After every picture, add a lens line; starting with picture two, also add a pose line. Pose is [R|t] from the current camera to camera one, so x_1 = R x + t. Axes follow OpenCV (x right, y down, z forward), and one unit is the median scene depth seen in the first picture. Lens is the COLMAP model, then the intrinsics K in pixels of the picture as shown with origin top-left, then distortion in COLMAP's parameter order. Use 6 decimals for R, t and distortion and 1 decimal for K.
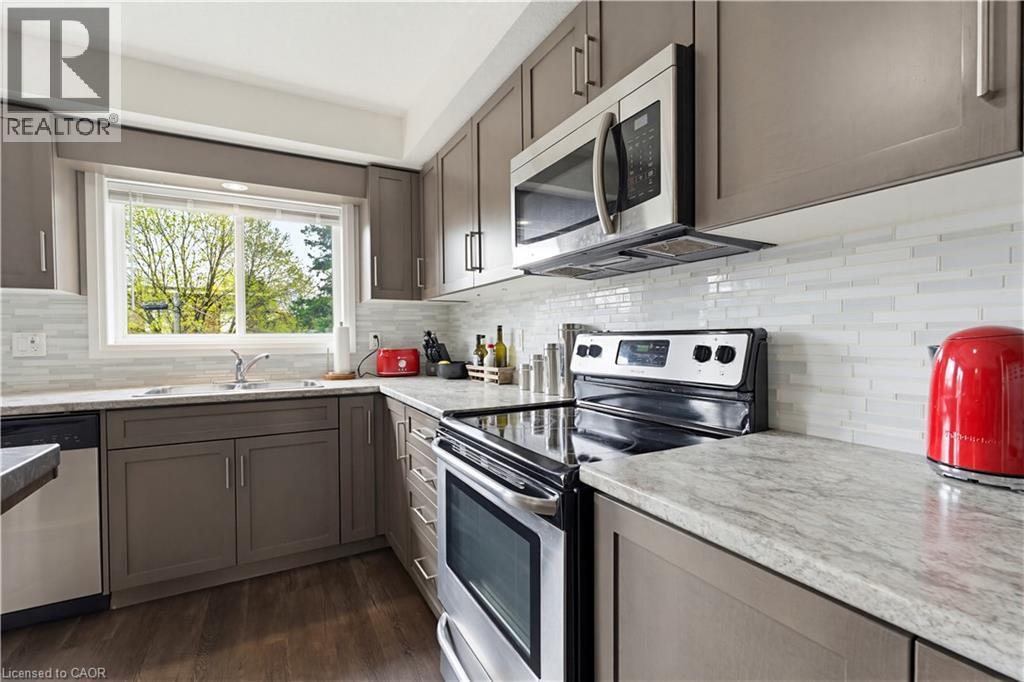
lens RADIAL K [[453.7, 0, 516.2], [0, 453.7, 344.0], [0, 0, 1]] dist [-0.001100, -0.000098]
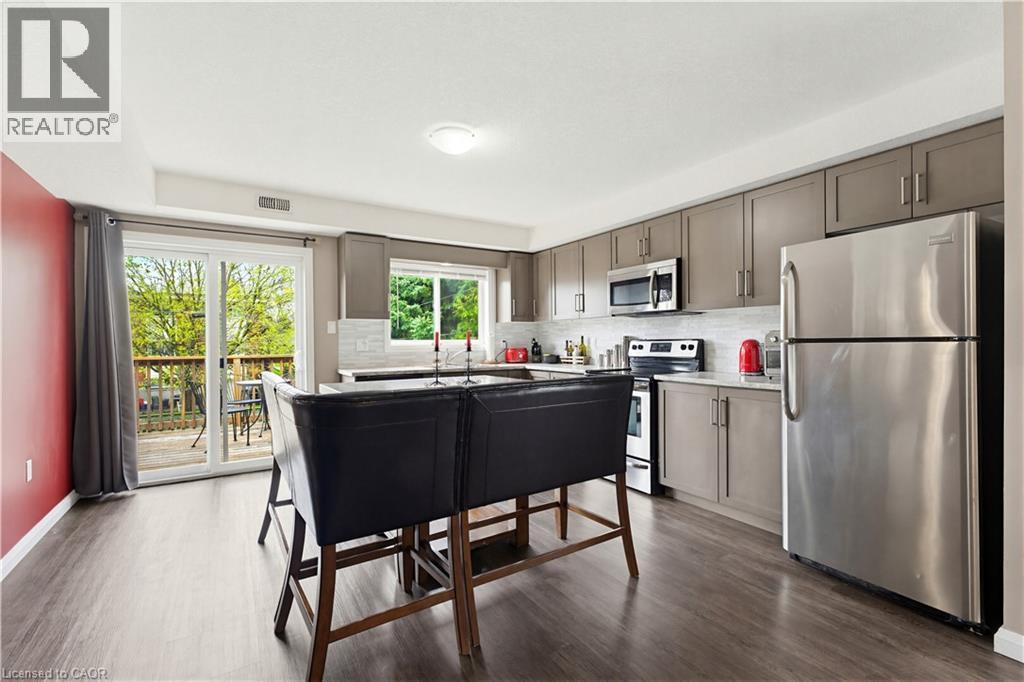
lens RADIAL K [[453.7, 0, 516.2], [0, 453.7, 344.0], [0, 0, 1]] dist [-0.001100, -0.000098]
pose [[0.998338, 0.000609, 0.057635, -0.590957], [-0.000021, 0.999948, -0.010205, 0.020759], [-0.057638, 0.010187, 0.998286, -1.315484]]
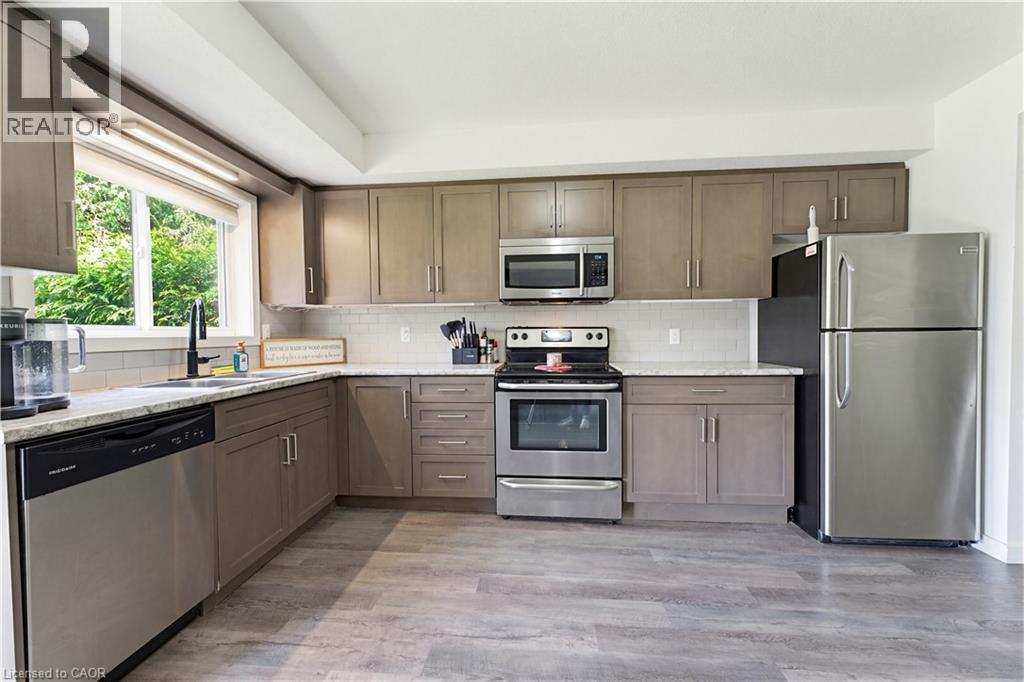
lens RADIAL K [[430.0, 0, 510.3], [0, 430.0, 327.4], [0, 0, 1]] dist [0.008493, 0.000102]
pose [[0.575958, 0.004285, 0.817468, -1.347426], [0.012012, 0.999834, -0.013705, -0.002428], [-0.817391, 0.017713, 0.575811, -0.075326]]
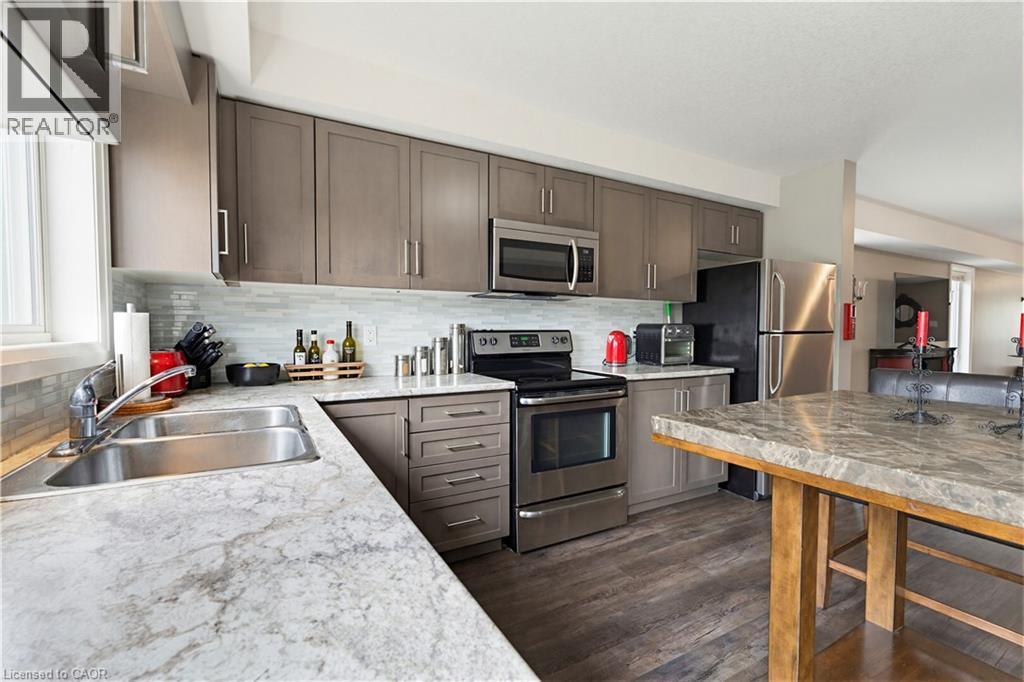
lens RADIAL K [[453.7, 0, 516.2], [0, 453.7, 344.0], [0, 0, 1]] dist [-0.001100, -0.000098]
pose [[0.004622, -0.023062, 0.999723, -1.396290], [0.014526, 0.999630, 0.022992, -0.010751], [-0.999884, 0.014416, 0.004955, 0.820461]]
